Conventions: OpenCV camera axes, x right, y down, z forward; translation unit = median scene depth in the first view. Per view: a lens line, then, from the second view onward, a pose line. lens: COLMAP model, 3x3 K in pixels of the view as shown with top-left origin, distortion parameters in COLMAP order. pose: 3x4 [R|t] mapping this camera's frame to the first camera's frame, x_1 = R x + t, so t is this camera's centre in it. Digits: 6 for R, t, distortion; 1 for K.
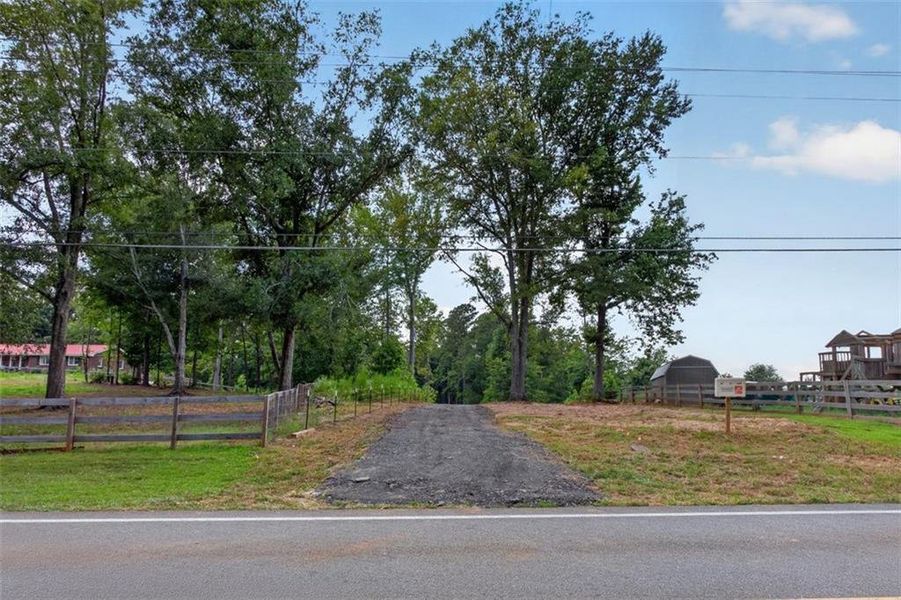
lens RADIAL K [[450.3, 0, 452.3], [0, 450.3, 325.1], [0, 0, 1]] dist [-0.006744, -0.000186]
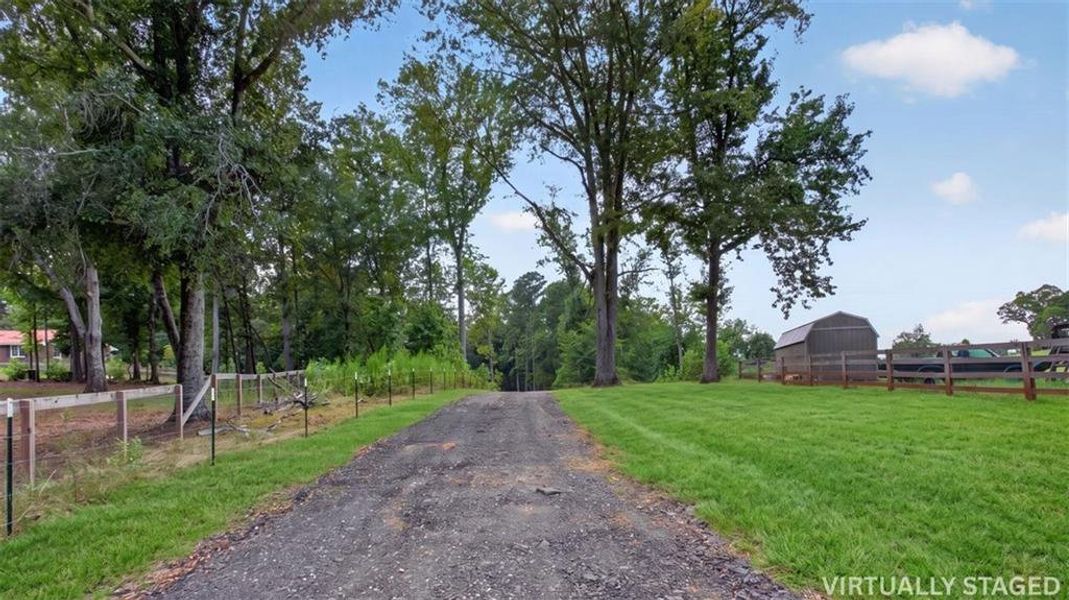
lens RADIAL K [[524.3, 0, 534.5], [0, 524.3, 300.0], [0, 0, 1]] dist [-0.000155, -0.000383]
pose [[0.998900, -0.033171, 0.033150, 0.010317], [0.032884, 0.999417, 0.009152, 0.023090], [-0.033434, -0.008052, 0.999408, 0.166651]]
